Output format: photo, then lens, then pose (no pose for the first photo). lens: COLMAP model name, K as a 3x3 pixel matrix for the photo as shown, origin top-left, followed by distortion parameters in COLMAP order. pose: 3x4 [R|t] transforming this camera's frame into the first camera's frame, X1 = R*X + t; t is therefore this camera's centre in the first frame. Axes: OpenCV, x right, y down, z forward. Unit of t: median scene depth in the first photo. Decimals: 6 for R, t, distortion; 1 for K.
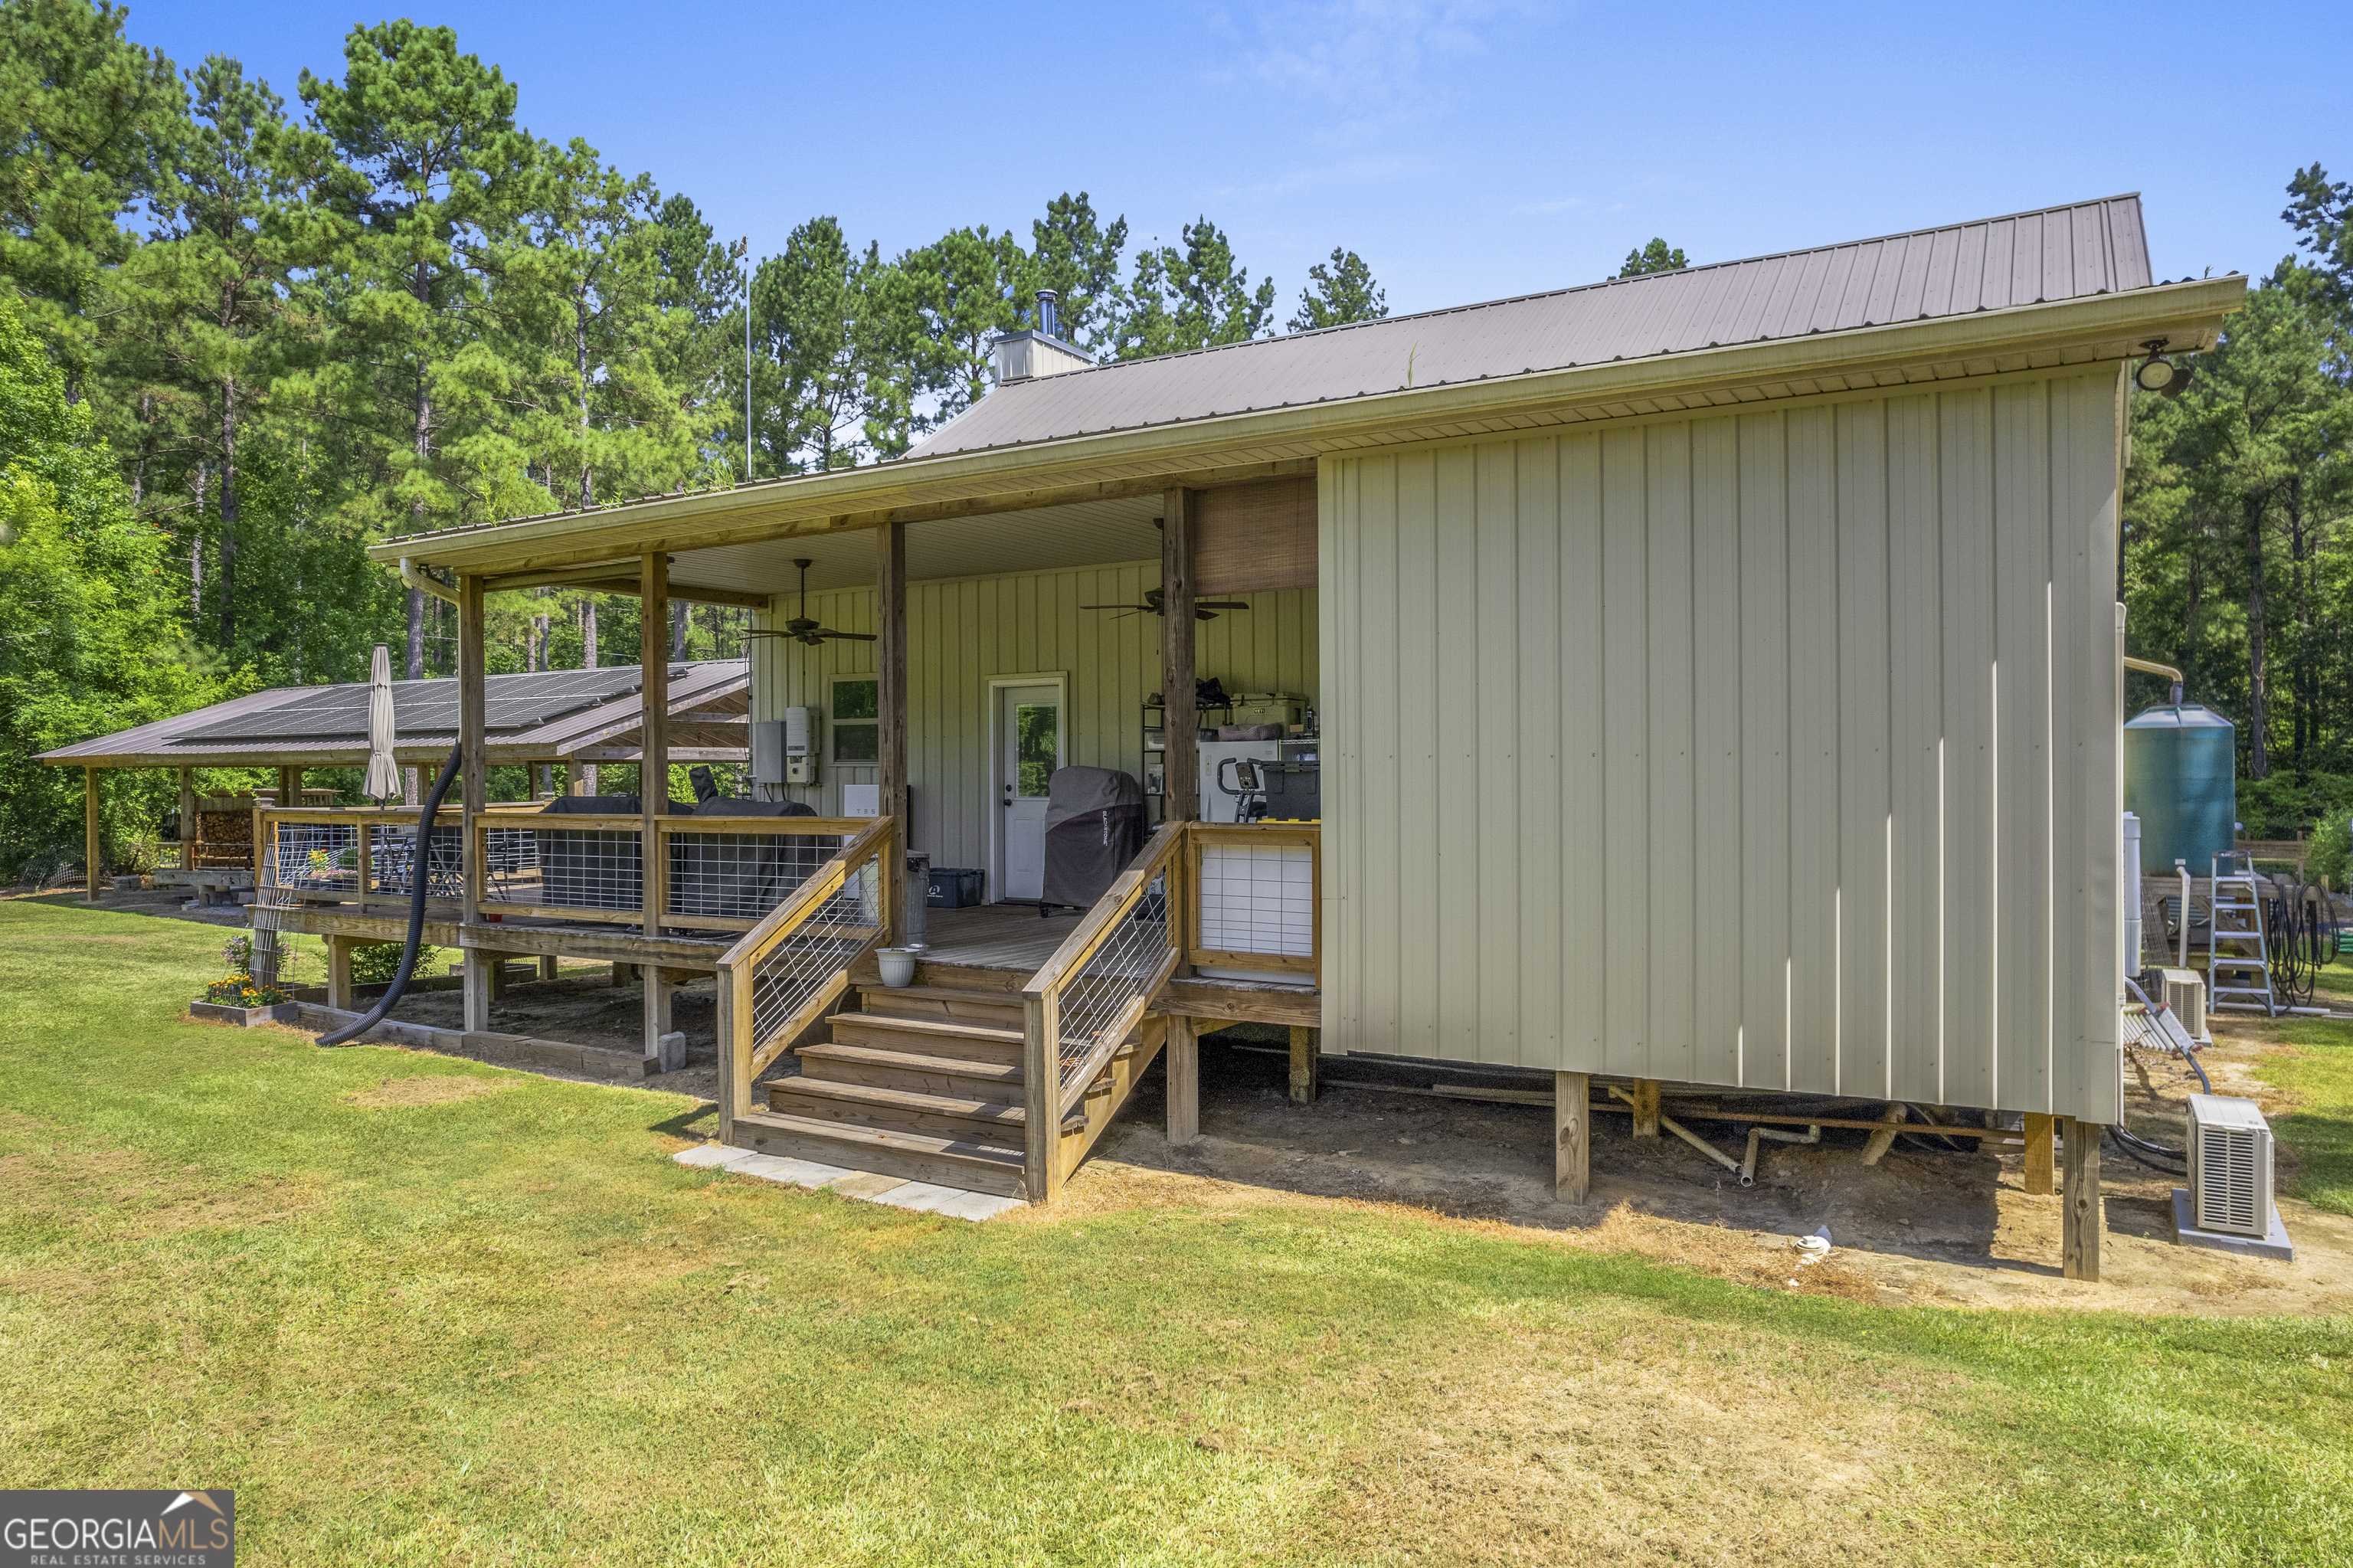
lens RADIAL K [[1487.1, 0, 1207.4], [0, 1487.1, 784.9], [0, 0, 1]] dist [-0.066129, 0.055010]
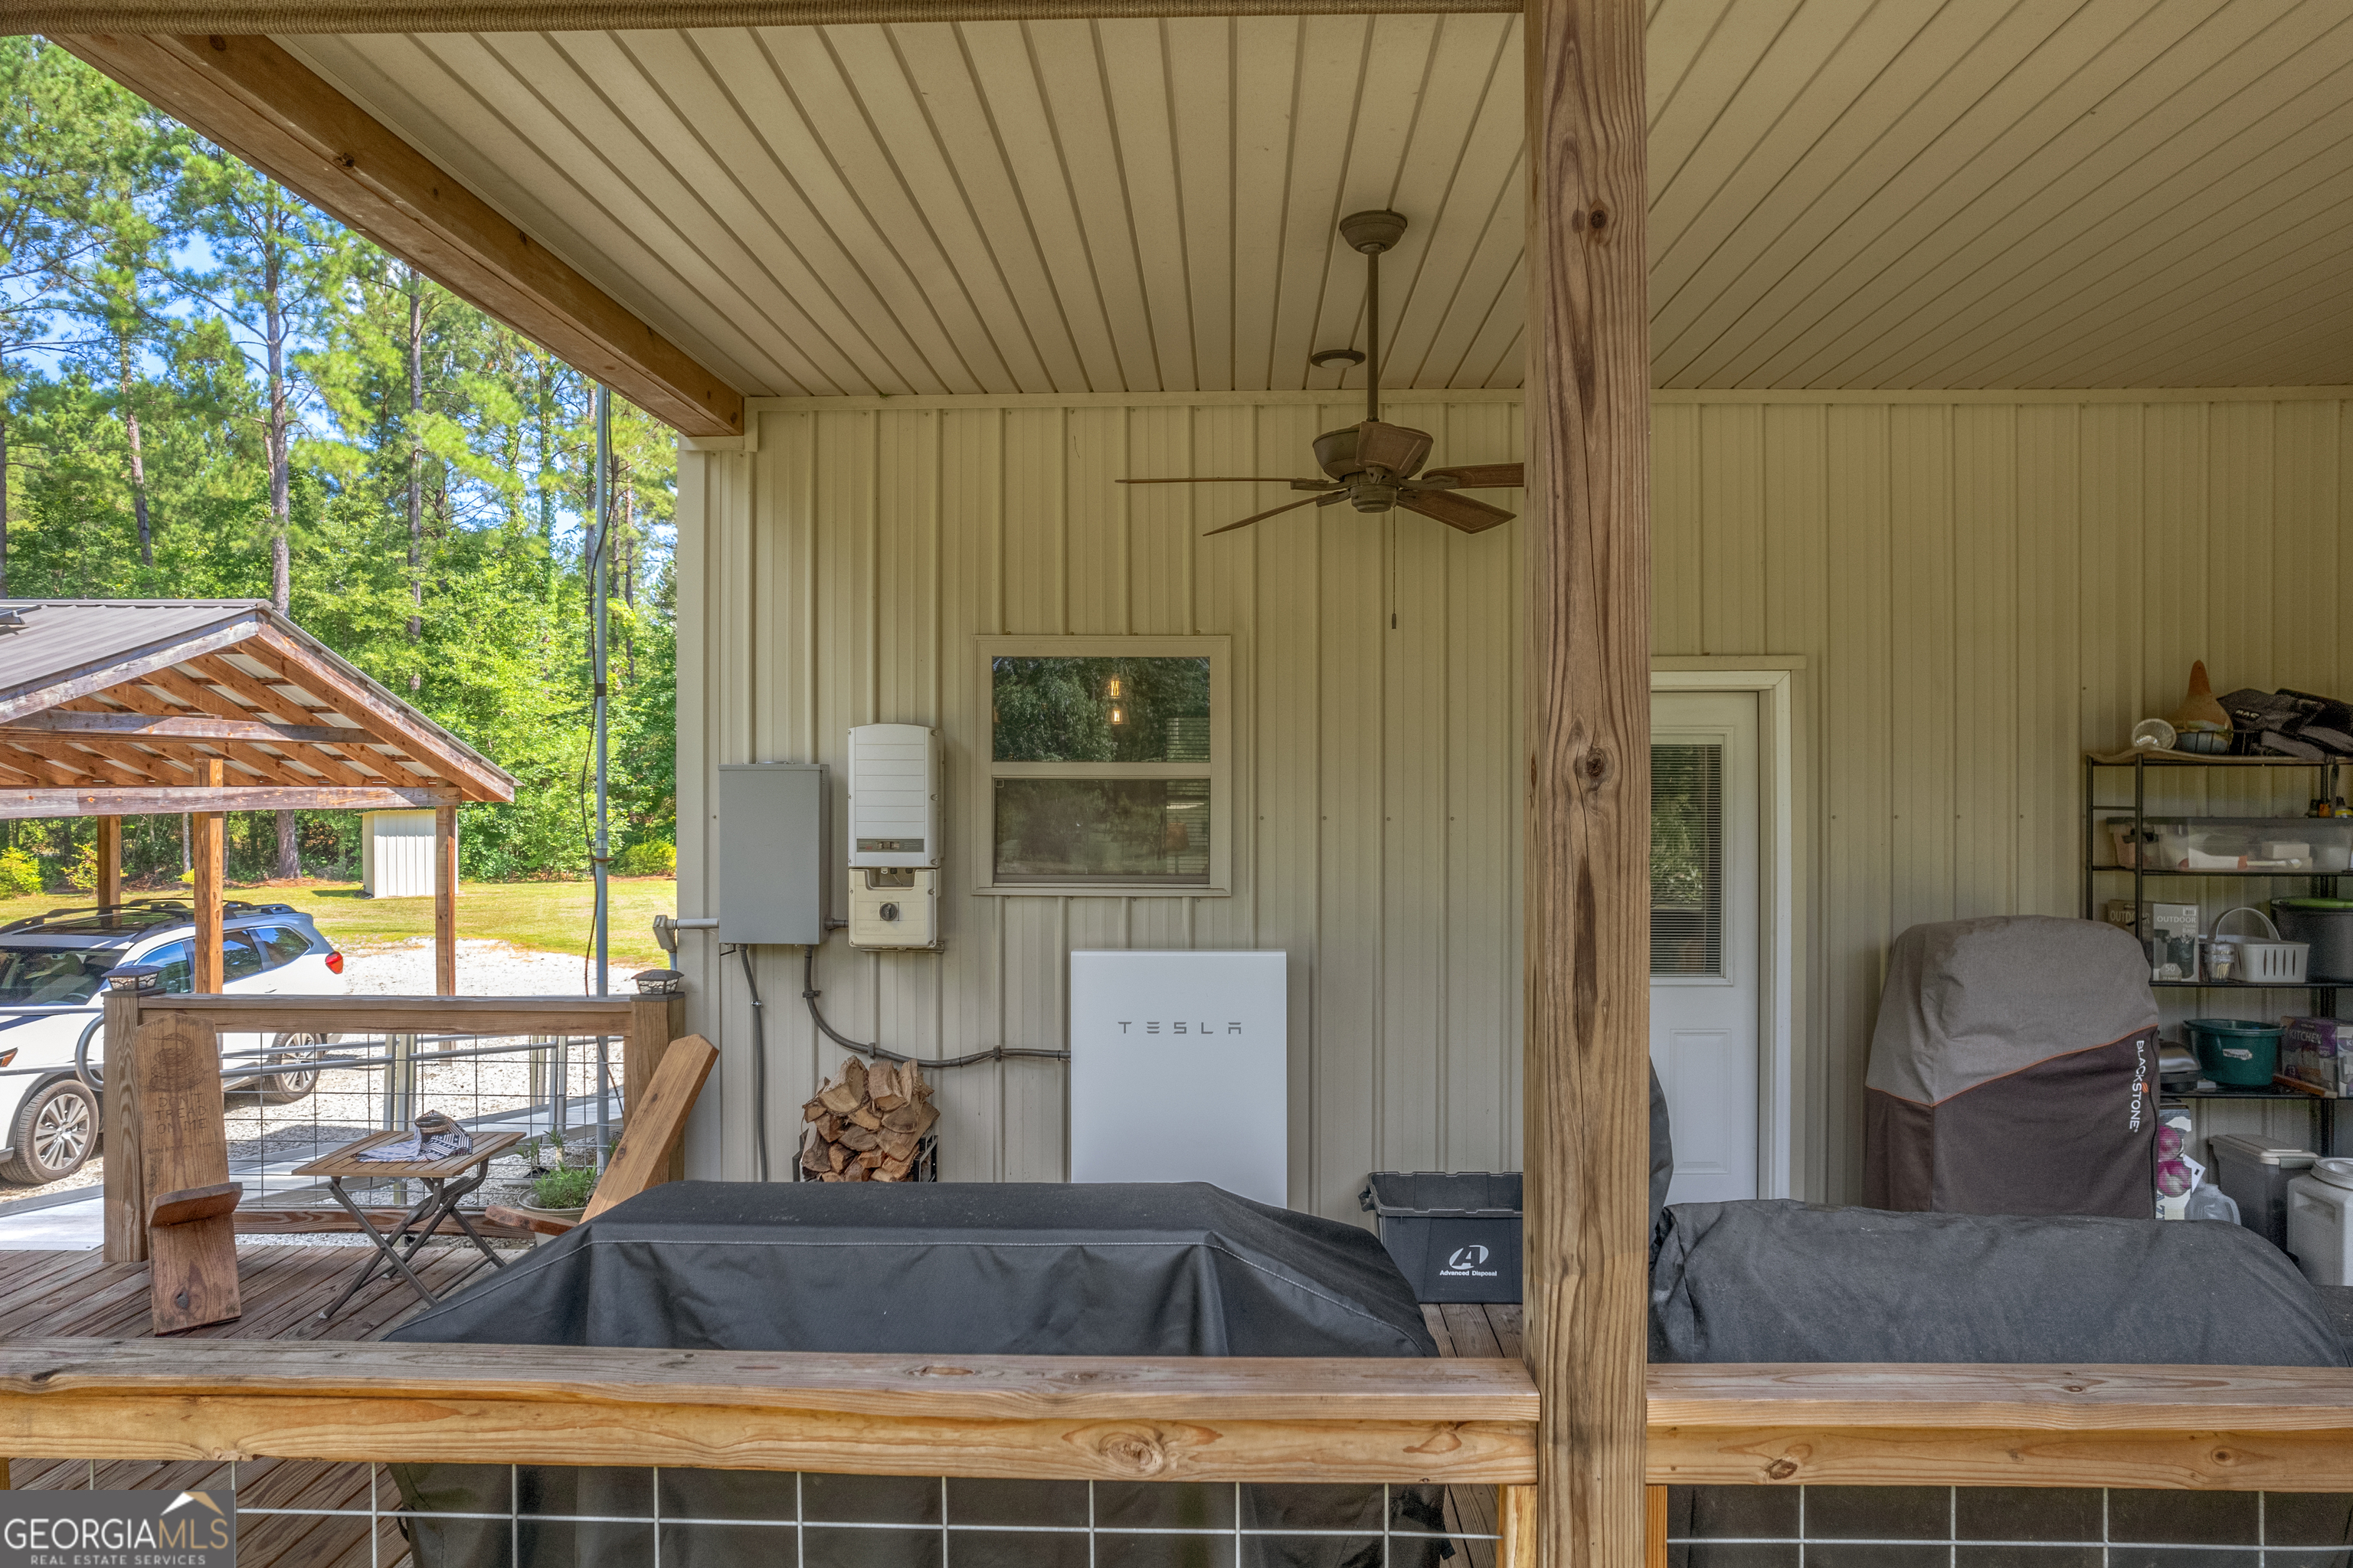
lens RADIAL K [[1487.1, 0, 1184.5], [0, 1487.1, 771.8], [0, 0, 1]] dist [-0.066129, 0.055010]
pose [[0.878073, 0.007701, 0.478465, -0.279412], [-0.001370, 0.999907, -0.013580, -0.027184], [-0.478525, 0.011268, 0.878002, 0.488745]]
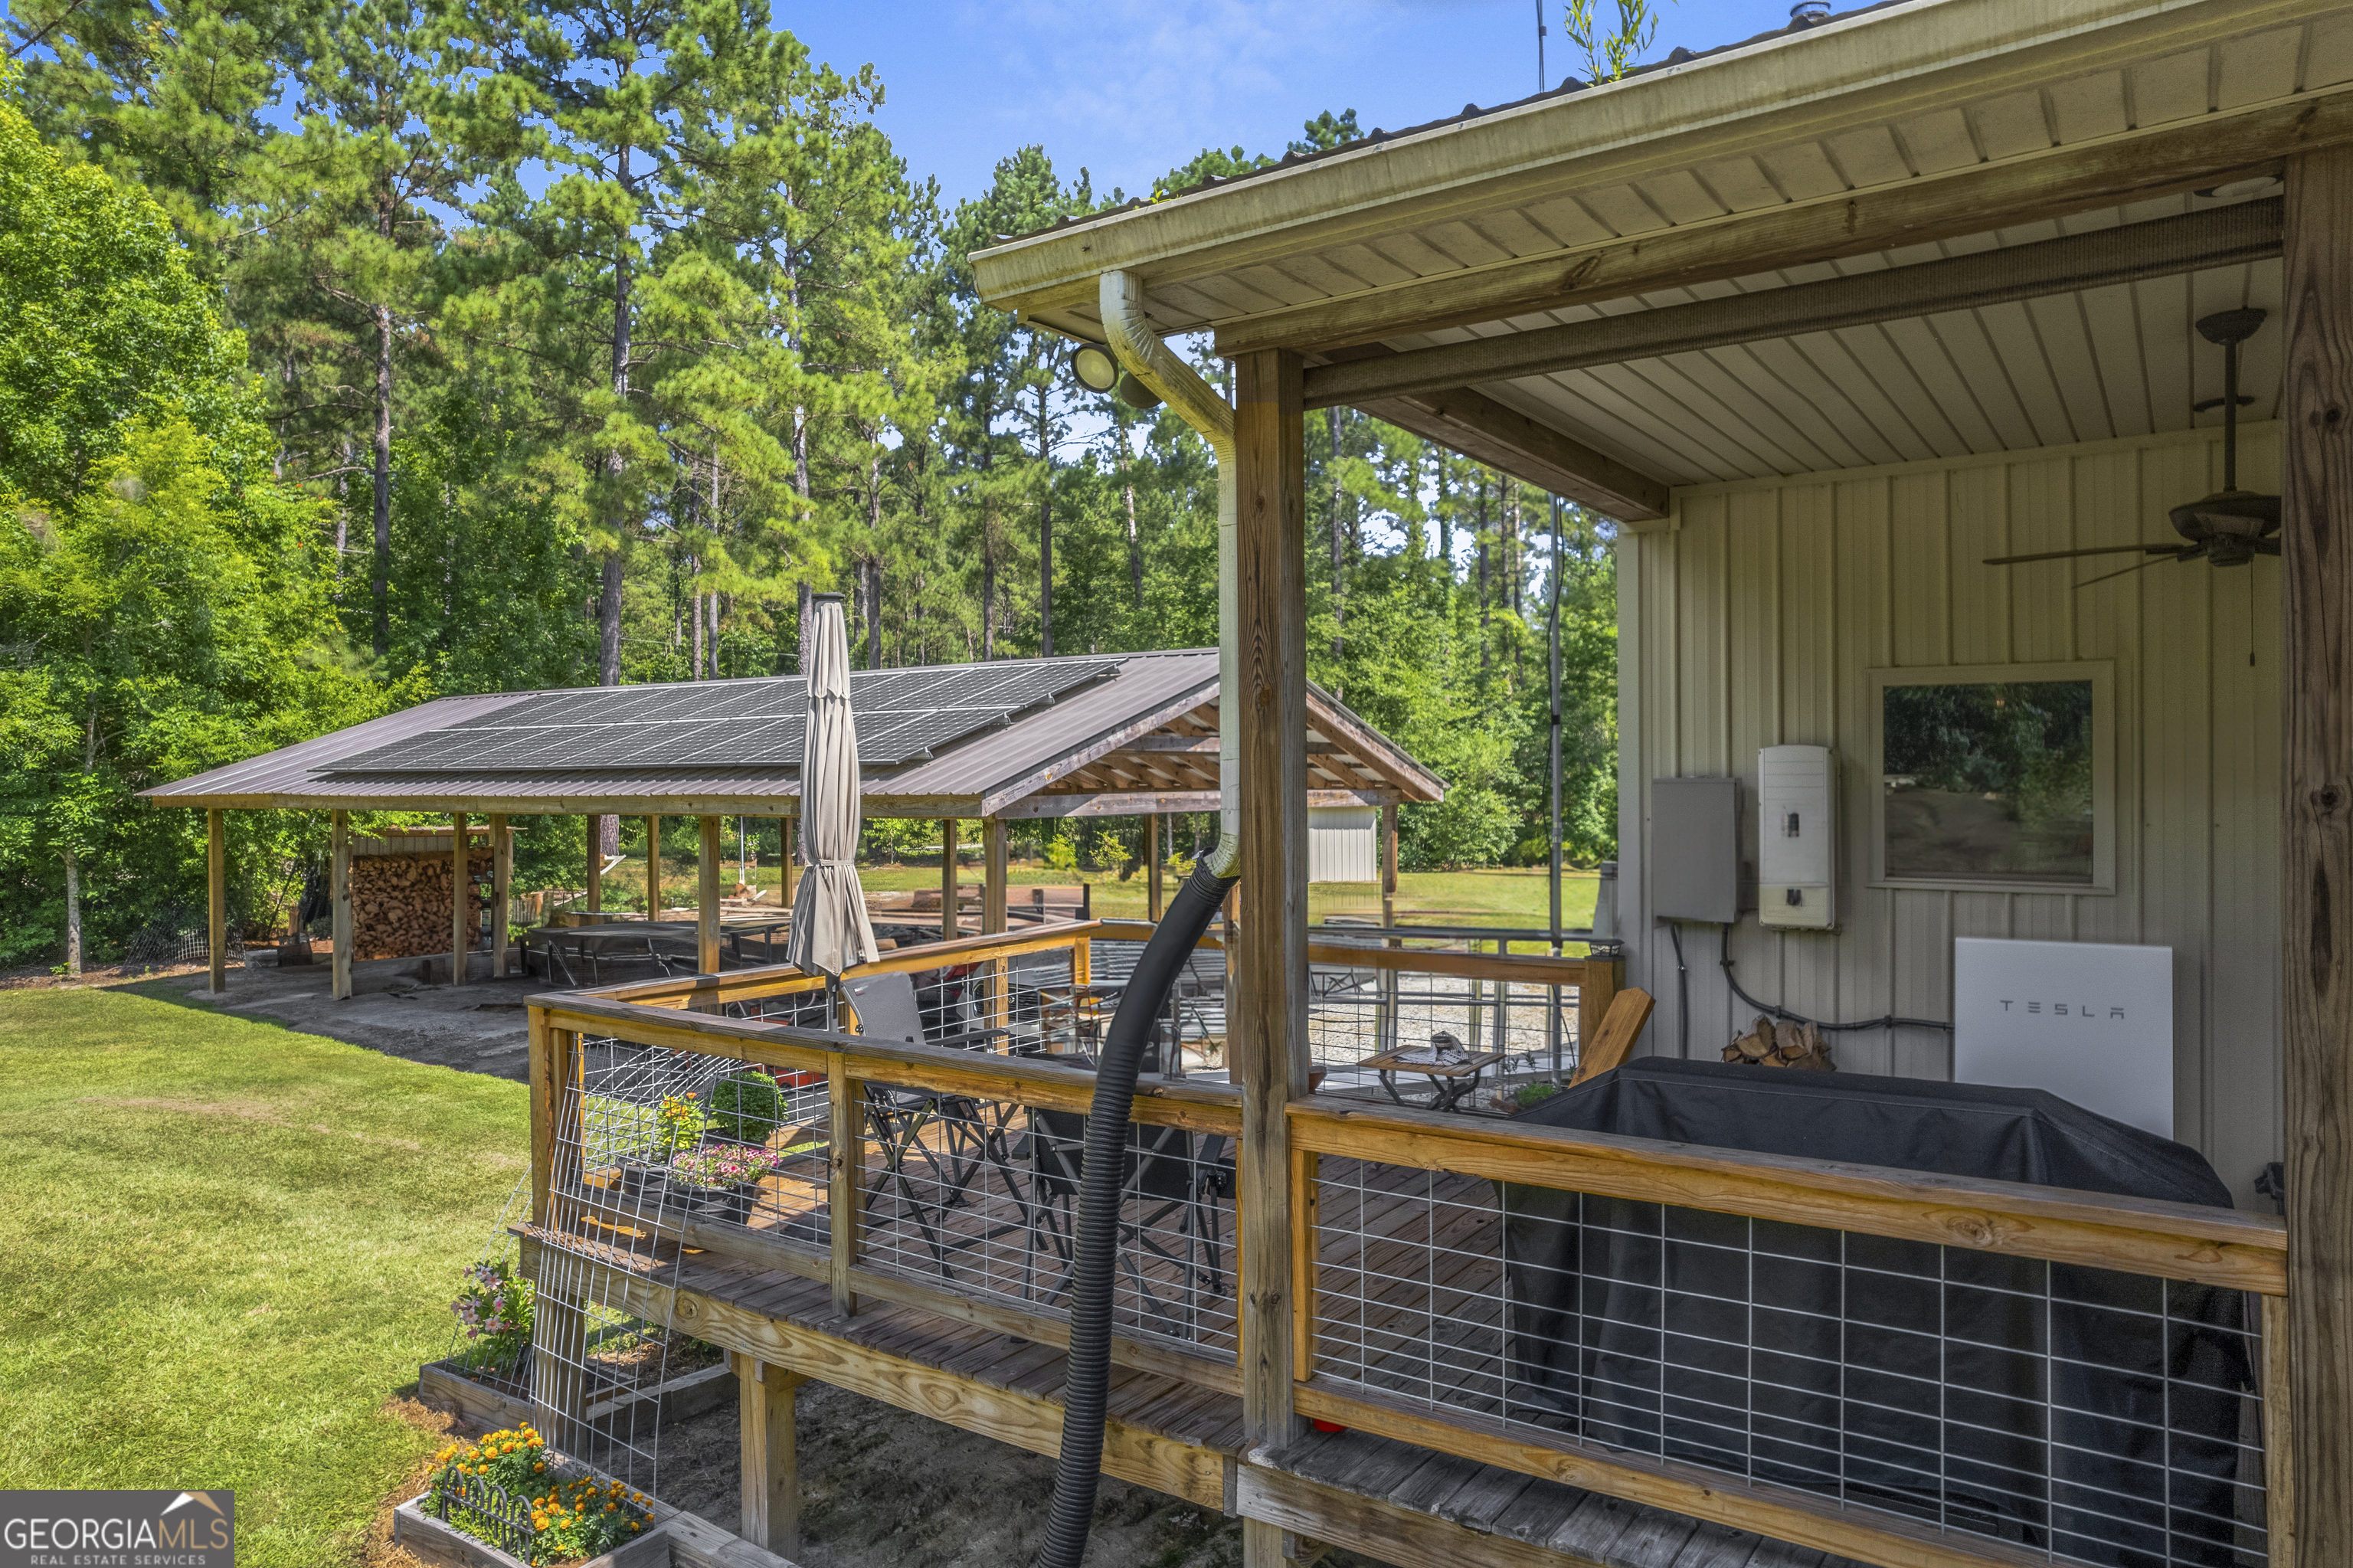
lens RADIAL K [[1487.1, 0, 1174.0], [0, 1487.1, 781.0], [0, 0, 1]] dist [-0.066129, 0.055010]
pose [[0.996412, 0.001022, -0.084630, -0.305691], [-0.001422, 0.999988, -0.004658, -0.029610], [0.084624, 0.004762, 0.996402, 0.416734]]
